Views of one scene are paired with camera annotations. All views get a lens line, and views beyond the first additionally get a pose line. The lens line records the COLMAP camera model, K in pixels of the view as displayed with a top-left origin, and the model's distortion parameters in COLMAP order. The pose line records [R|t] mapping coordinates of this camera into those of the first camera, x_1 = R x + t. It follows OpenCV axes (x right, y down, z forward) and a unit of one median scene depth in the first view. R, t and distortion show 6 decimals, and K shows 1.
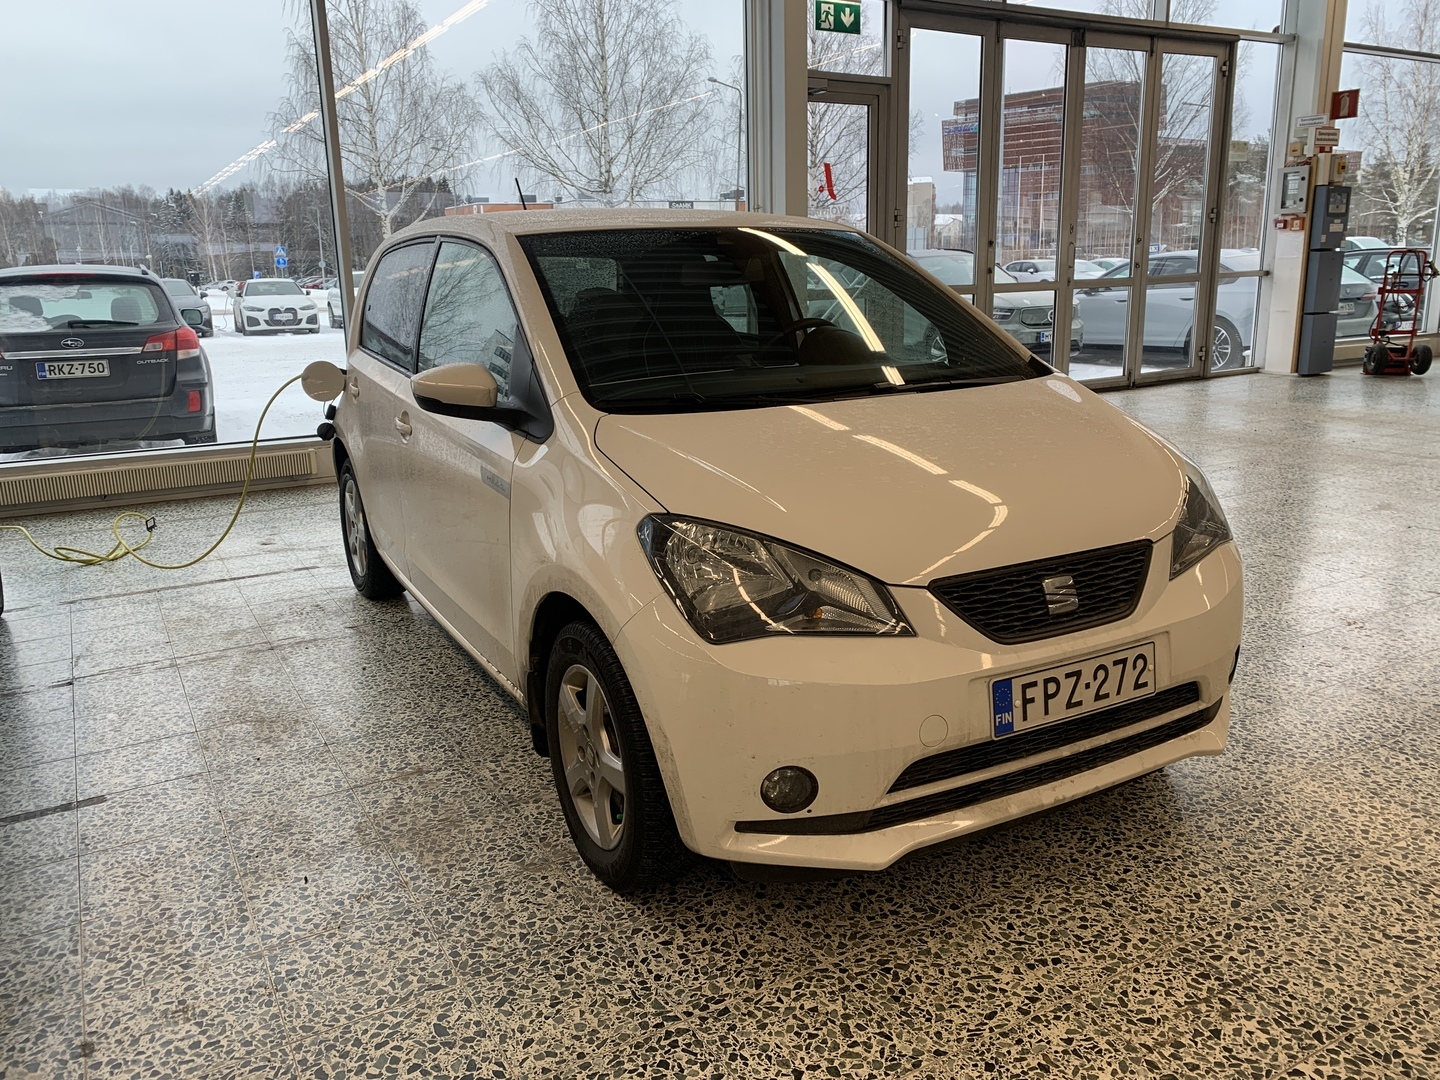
lens RADIAL K [[1118.9, 0, 720.0], [0, 1118.9, 540.0], [0, 0, 1]] dist [0.032160, -0.005233]
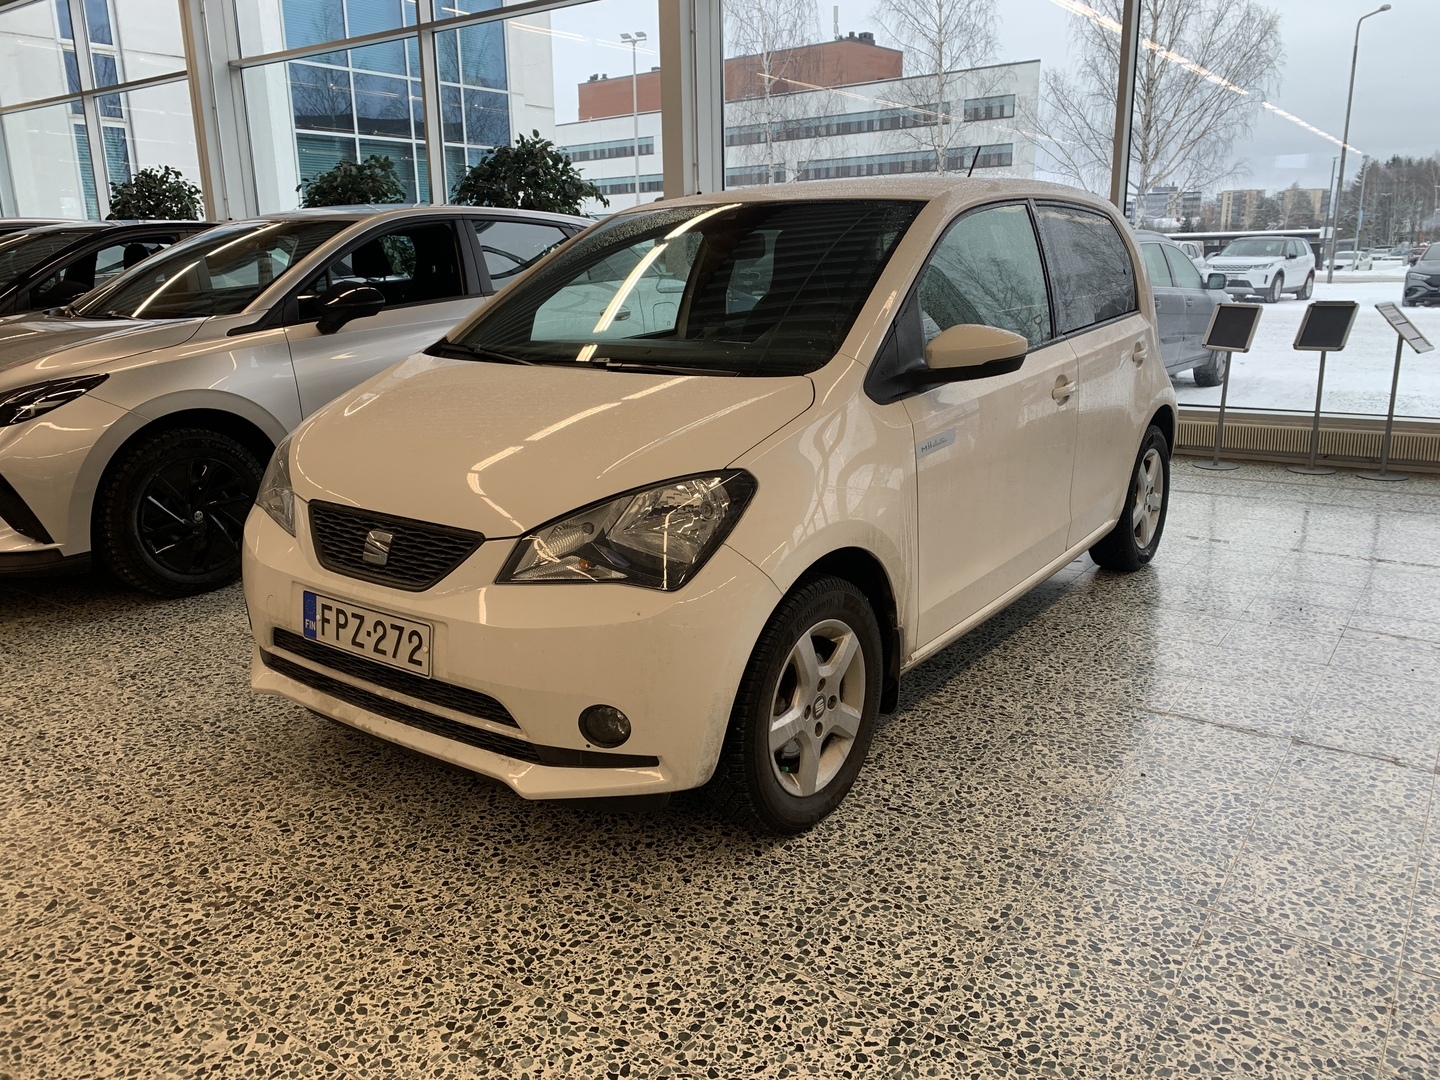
lens RADIAL K [[1118.9, 0, 720.0], [0, 1118.9, 540.0], [0, 0, 1]] dist [0.032160, -0.005233]
pose [[0.381128, 0.230671, -0.895283, 1.430956], [-0.211668, 0.964424, 0.158377, -0.206560], [0.899966, 0.129141, 0.416394, 0.848130]]
